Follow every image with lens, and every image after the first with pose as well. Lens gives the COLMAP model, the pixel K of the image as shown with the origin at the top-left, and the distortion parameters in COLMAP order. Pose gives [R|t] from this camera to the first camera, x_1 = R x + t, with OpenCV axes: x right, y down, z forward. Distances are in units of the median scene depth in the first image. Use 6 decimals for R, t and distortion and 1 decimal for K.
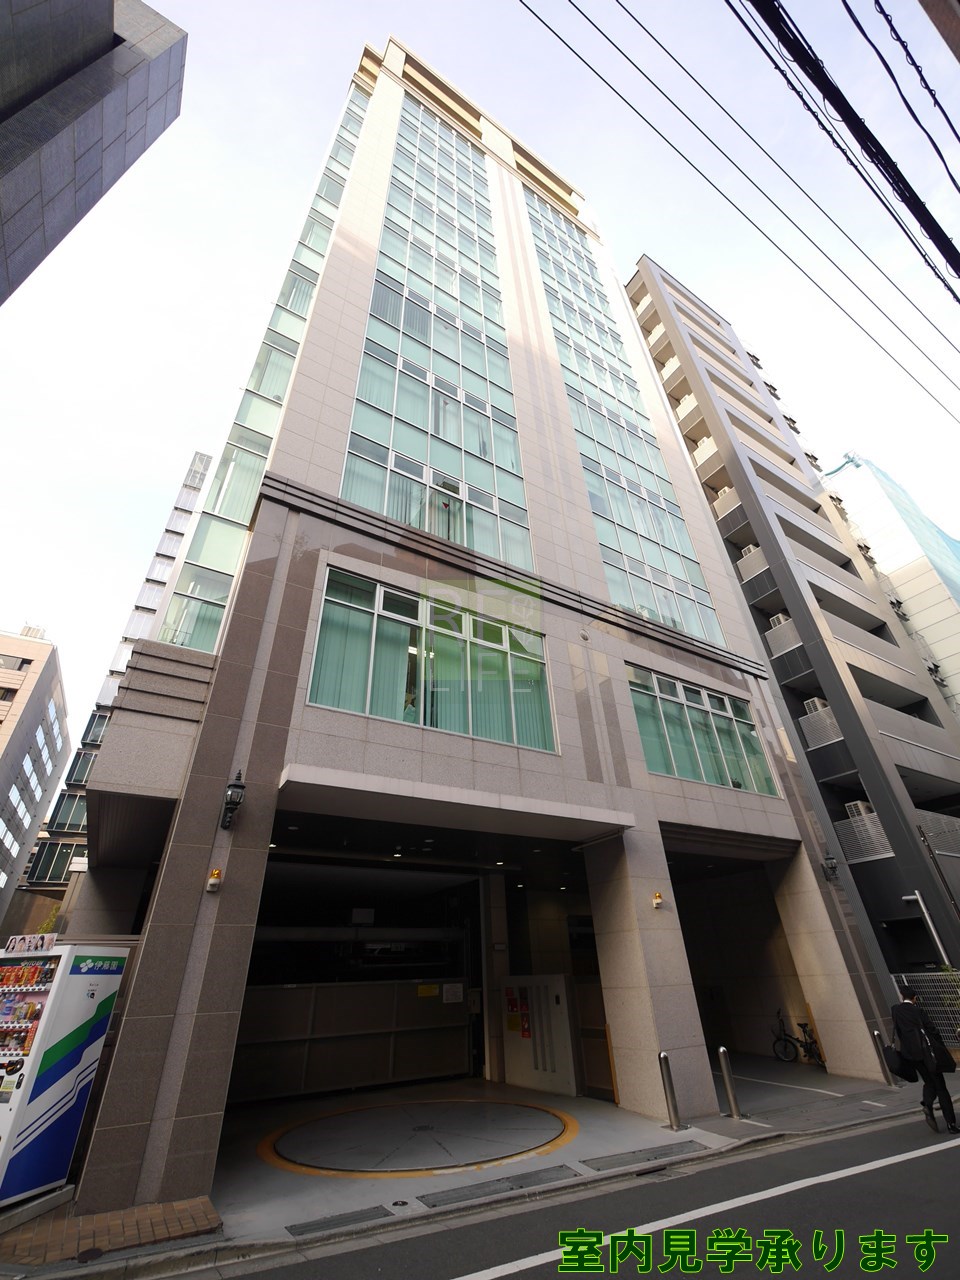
lens RADIAL K [[532.4, 0, 480.0], [0, 532.4, 640.0], [0, 0, 1]] dist [0.000314, 0.000003]
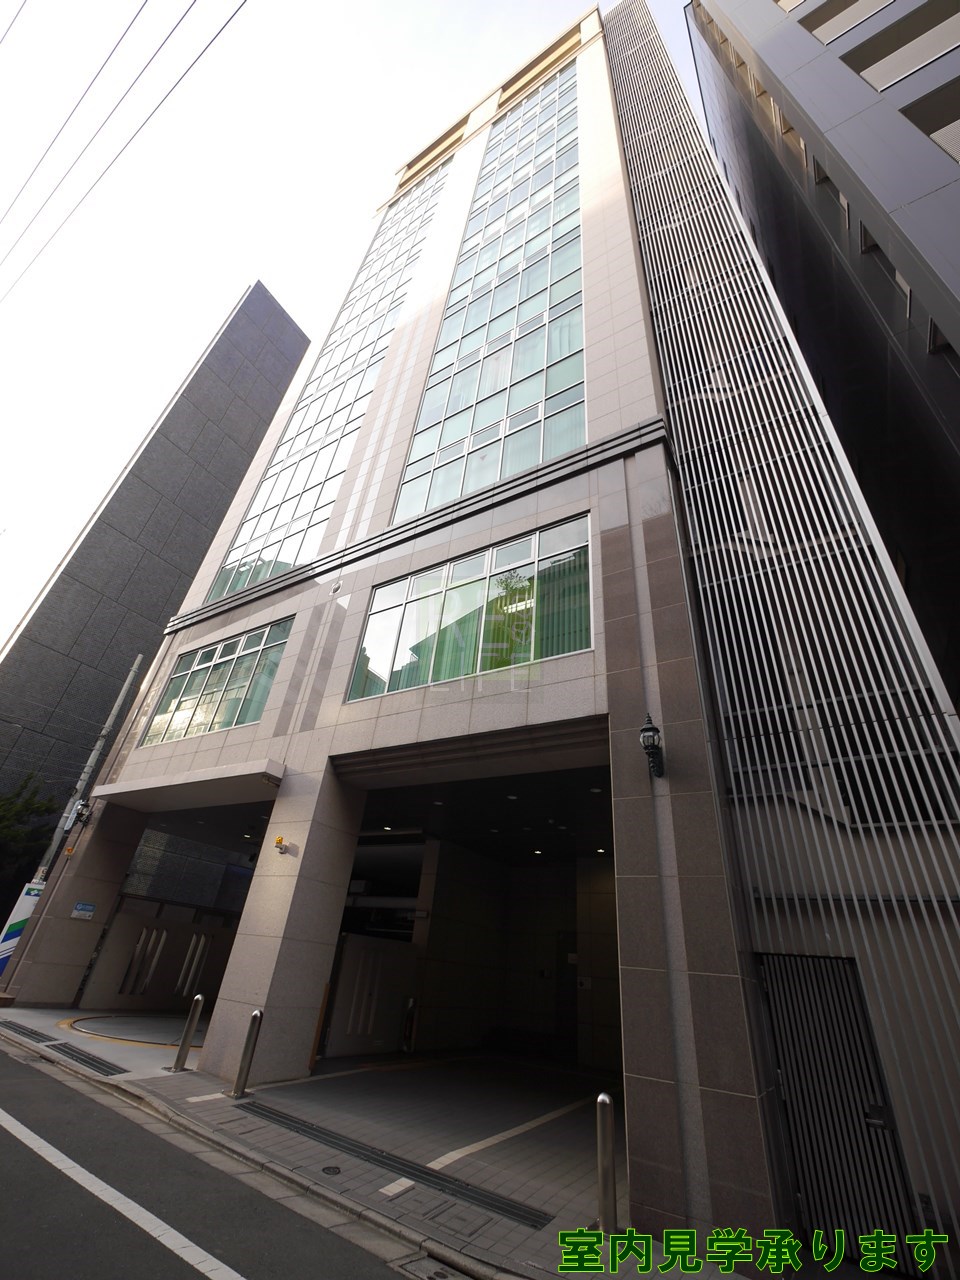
lens RADIAL K [[521.2, 0, 480.0], [0, 521.2, 640.0], [0, 0, 1]] dist [-0.001520, -0.000085]
pose [[0.457217, -0.408477, -0.790000, 1.191507], [0.391890, 0.889930, -0.233339, 0.463398], [0.798358, -0.202906, 0.566969, 0.748043]]
